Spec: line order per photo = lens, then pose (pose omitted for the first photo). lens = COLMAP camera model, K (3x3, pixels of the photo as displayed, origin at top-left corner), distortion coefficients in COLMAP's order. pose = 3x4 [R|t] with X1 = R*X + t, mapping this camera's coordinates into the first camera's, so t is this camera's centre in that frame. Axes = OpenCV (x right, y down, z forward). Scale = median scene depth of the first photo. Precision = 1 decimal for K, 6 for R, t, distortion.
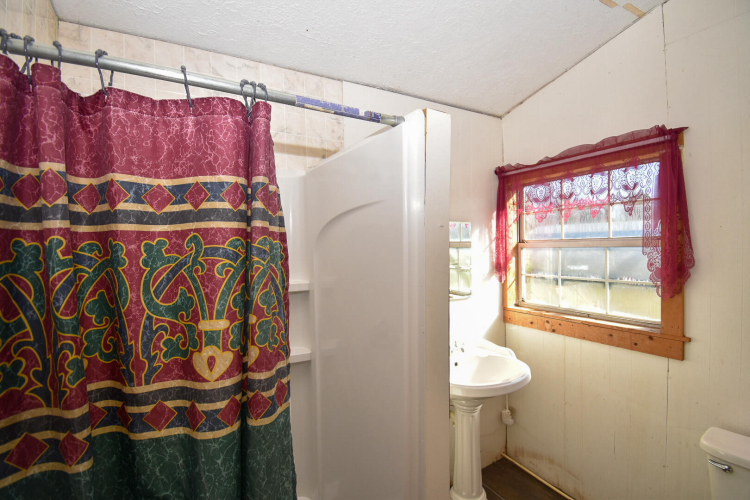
lens RADIAL K [[334.2, 0, 374.1], [0, 334.2, 248.6], [0, 0, 1]] dist [0.000840, -0.014609]
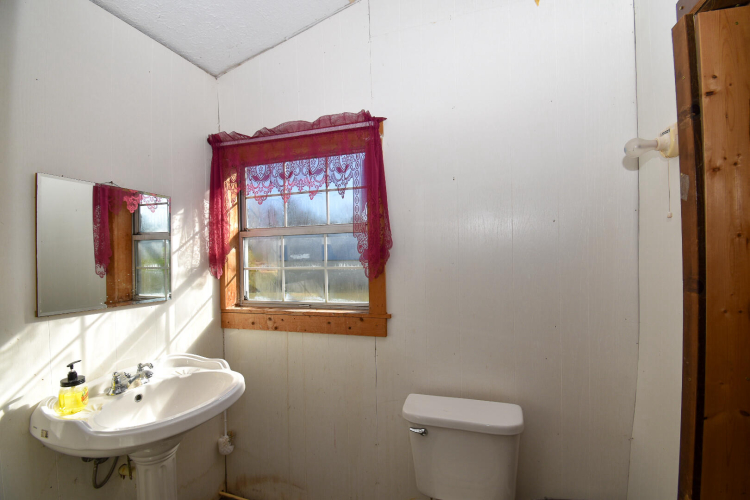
lens RADIAL K [[334.2, 0, 376.1], [0, 334.2, 251.6], [0, 0, 1]] dist [0.000840, -0.014609]
pose [[0.747842, 0.006368, 0.663847, 0.151691], [0.015342, 0.999521, -0.026871, 0.073392], [-0.663700, 0.030280, 0.747386, 0.160975]]
